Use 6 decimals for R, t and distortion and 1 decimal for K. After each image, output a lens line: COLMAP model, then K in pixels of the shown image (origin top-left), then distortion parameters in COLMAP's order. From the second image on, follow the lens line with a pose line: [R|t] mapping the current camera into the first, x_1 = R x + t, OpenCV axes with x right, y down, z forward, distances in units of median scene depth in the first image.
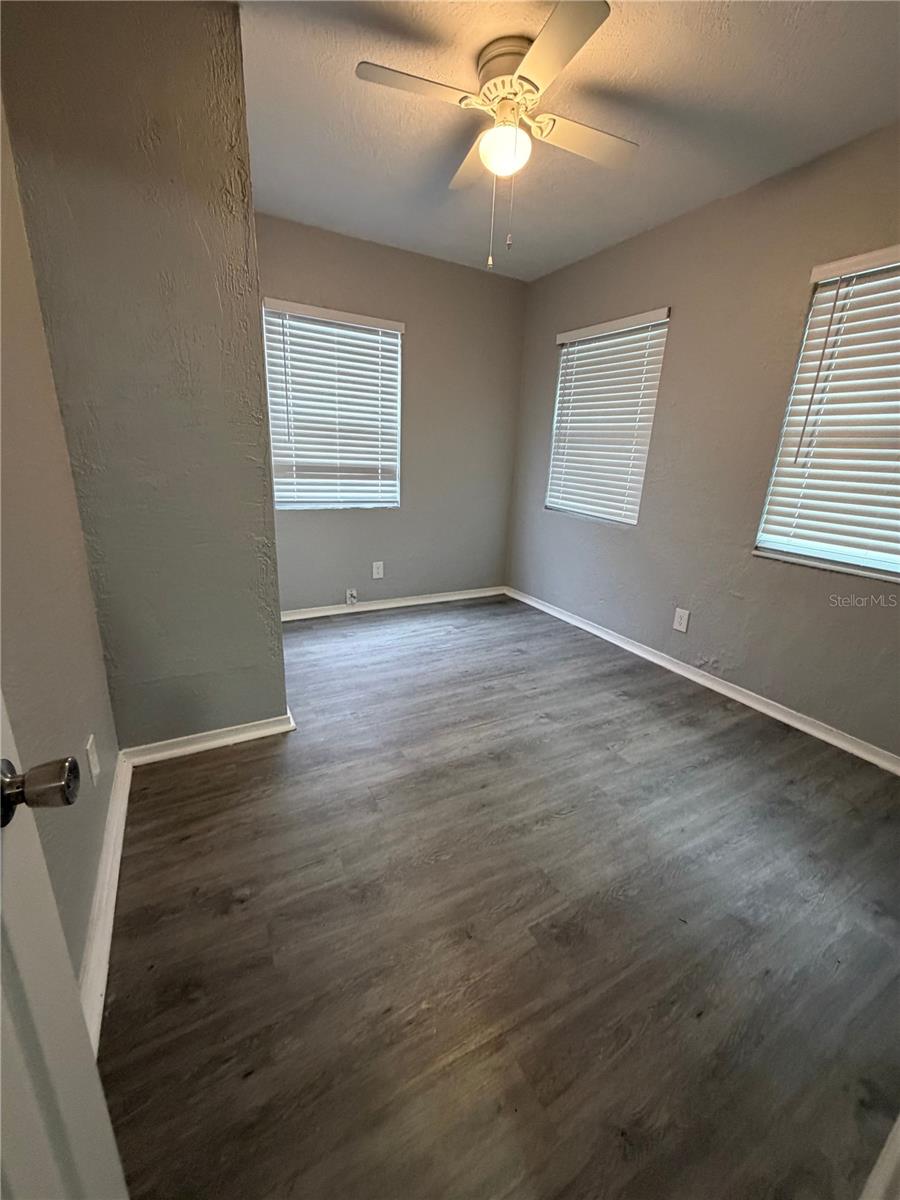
lens RADIAL K [[477.8, 0, 448.4], [0, 477.8, 594.9], [0, 0, 1]] dist [-0.002524, -0.000248]
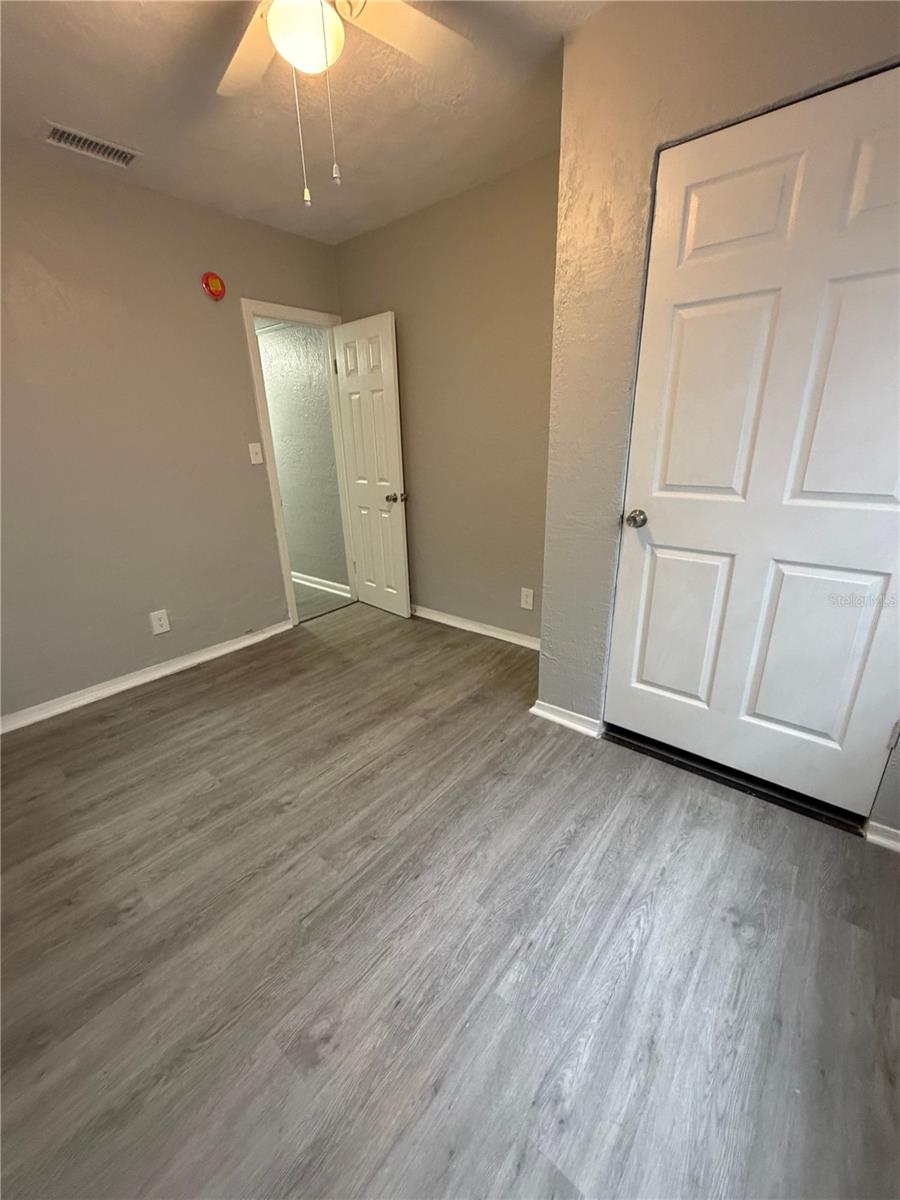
lens RADIAL K [[477.8, 0, 446.3], [0, 477.8, 598.4], [0, 0, 1]] dist [-0.002524, -0.000248]
pose [[-0.931099, 0.111558, -0.347289, 0.190663], [-0.112104, 0.818490, 0.563477, -0.484056], [0.347113, 0.563586, -0.749589, 1.494683]]
